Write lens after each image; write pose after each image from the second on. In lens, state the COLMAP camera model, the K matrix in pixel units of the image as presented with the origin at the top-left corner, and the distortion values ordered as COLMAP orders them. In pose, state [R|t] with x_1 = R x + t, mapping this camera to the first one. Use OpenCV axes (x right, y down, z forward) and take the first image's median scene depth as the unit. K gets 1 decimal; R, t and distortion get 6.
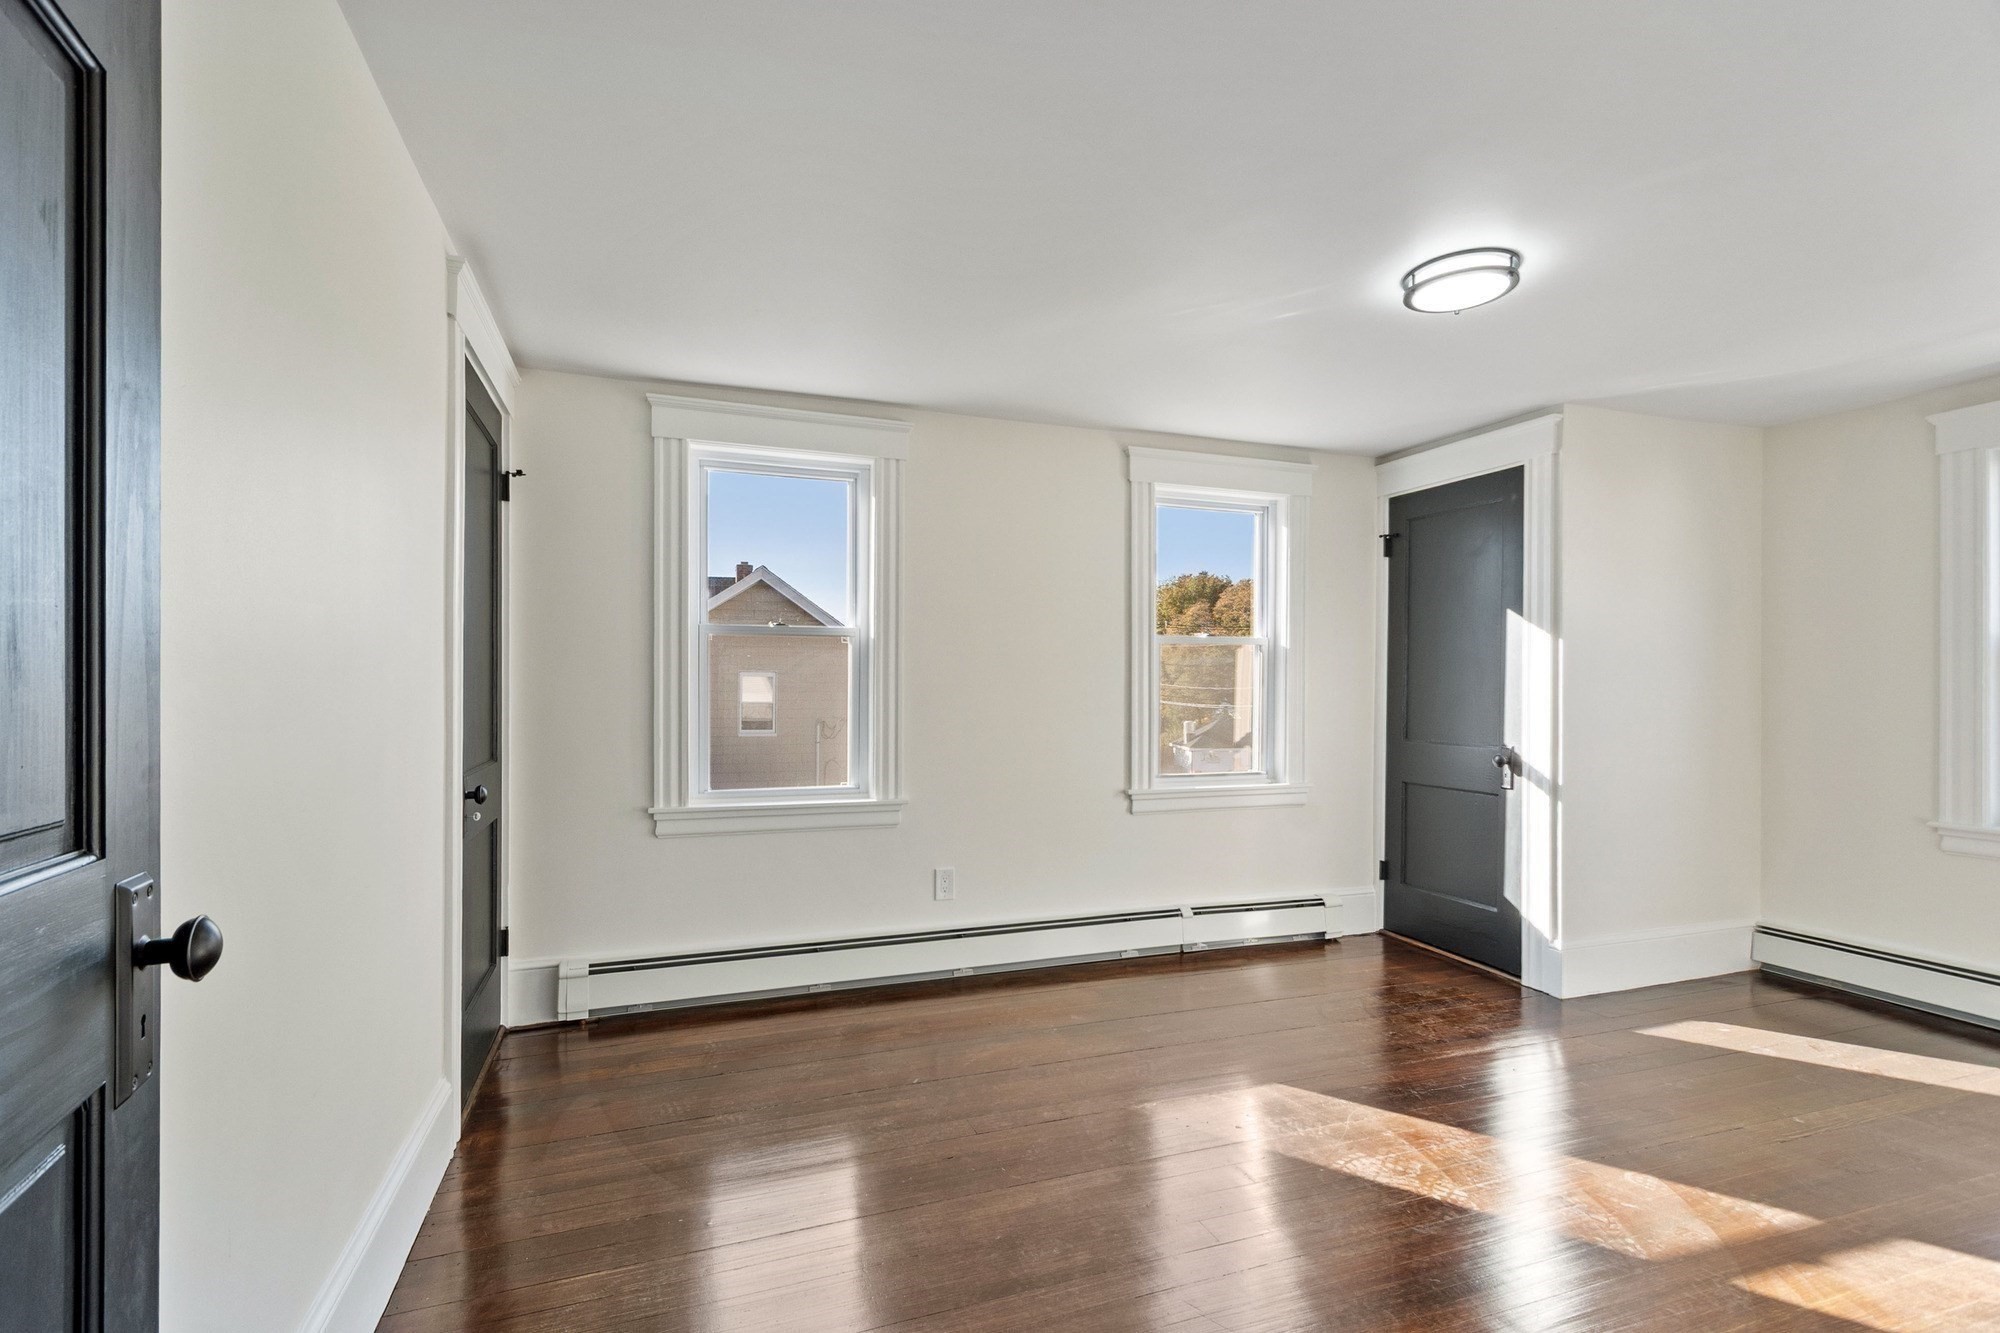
lens RADIAL K [[873.6, 0, 960.4], [0, 873.6, 671.3], [0, 0, 1]] dist [0.000029, 0.000103]
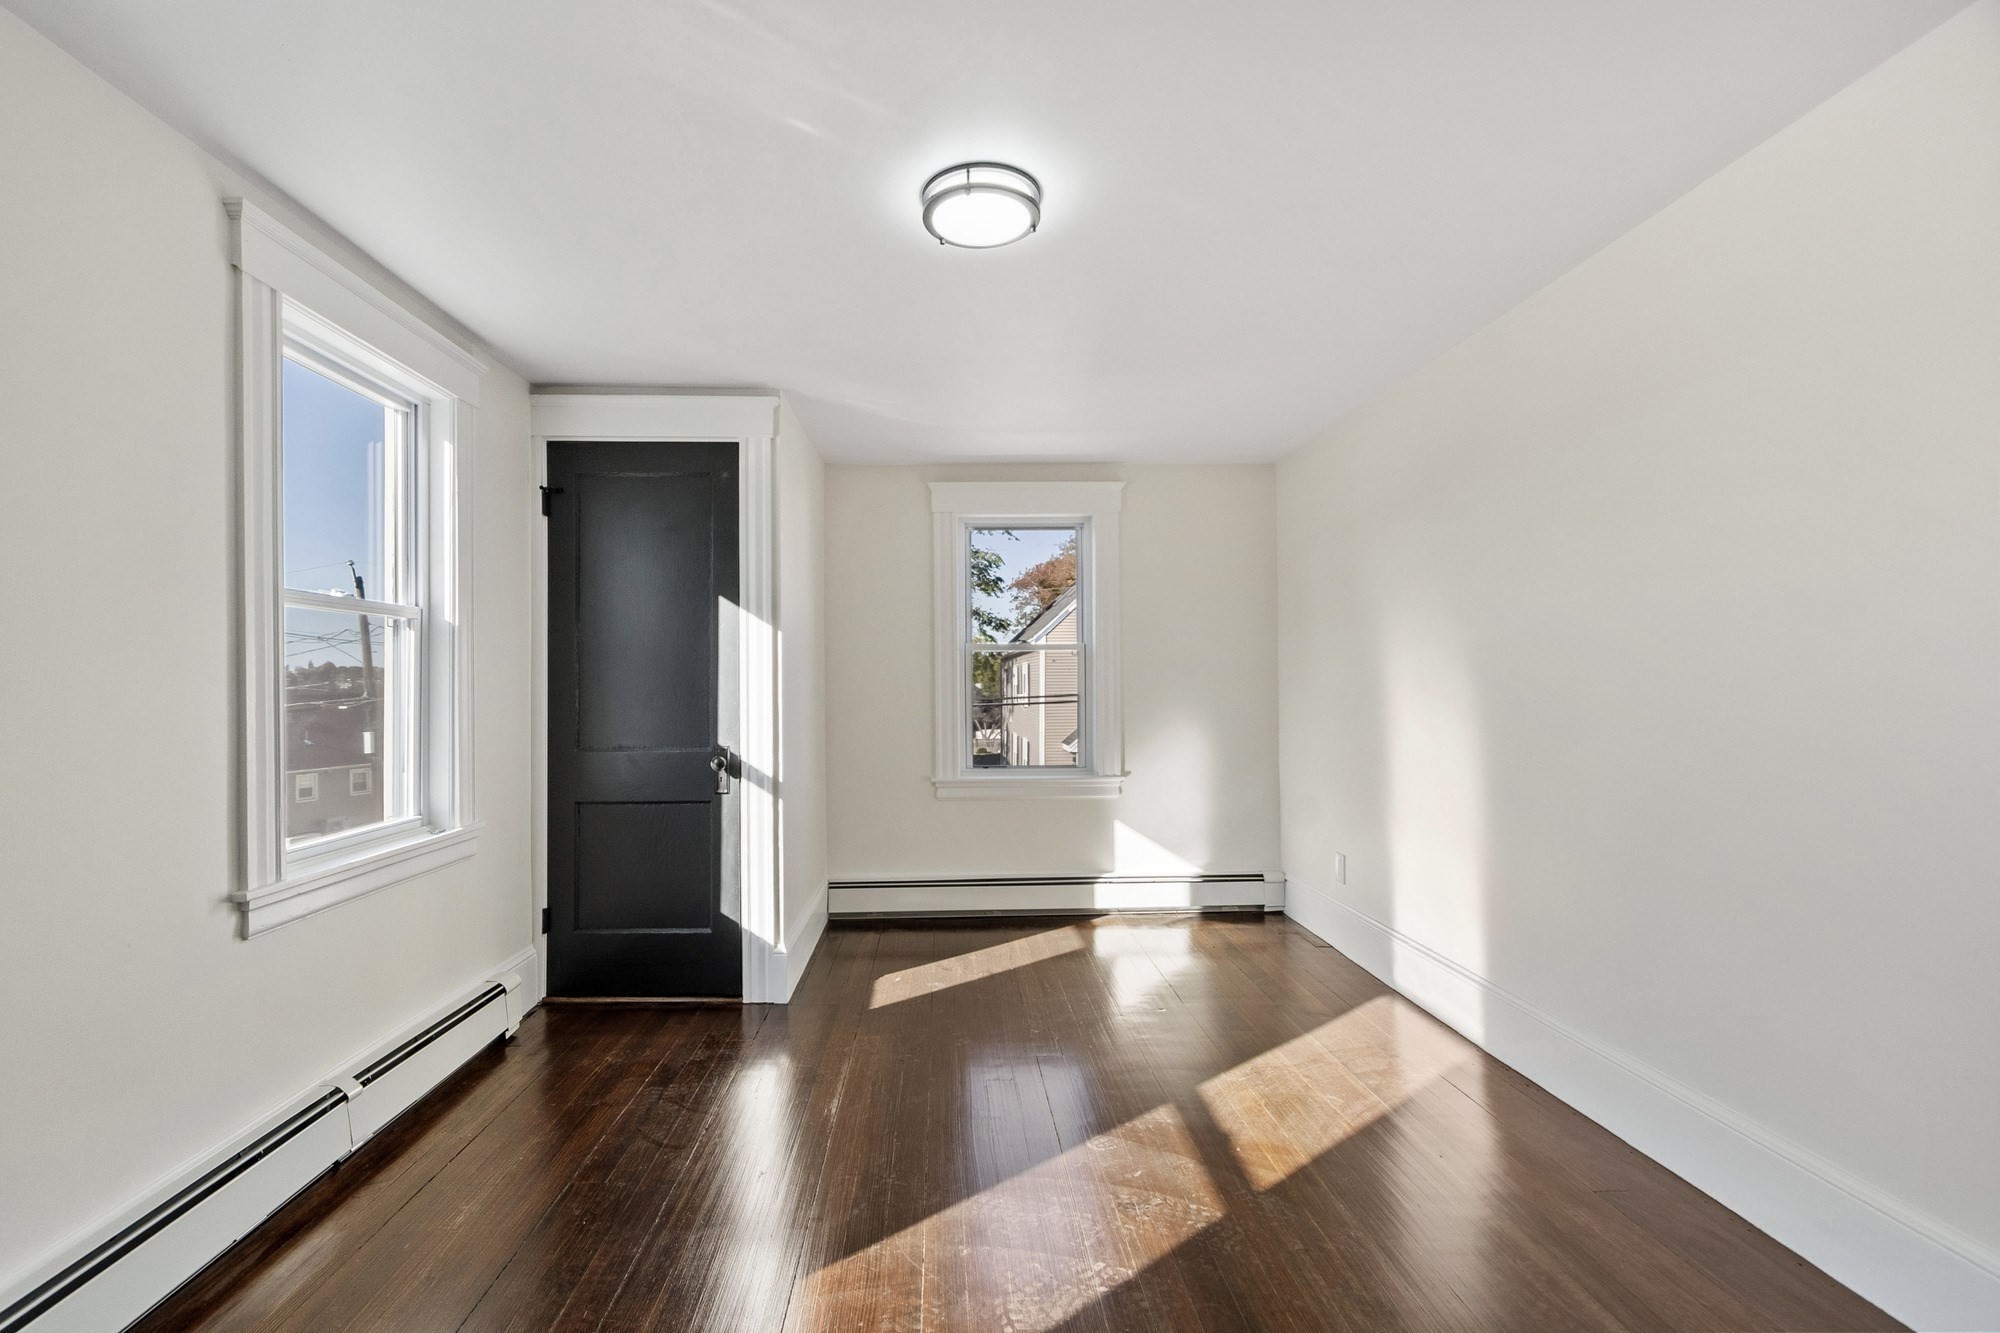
lens RADIAL K [[873.6, 0, 960.4], [0, 873.6, 671.3], [0, 0, 1]] dist [0.000029, 0.000103]
pose [[0.305025, 0.007800, 0.952313, -0.167486], [-0.008859, 0.999946, -0.005353, 0.010597], [-0.952303, -0.006804, 0.305077, 0.498320]]
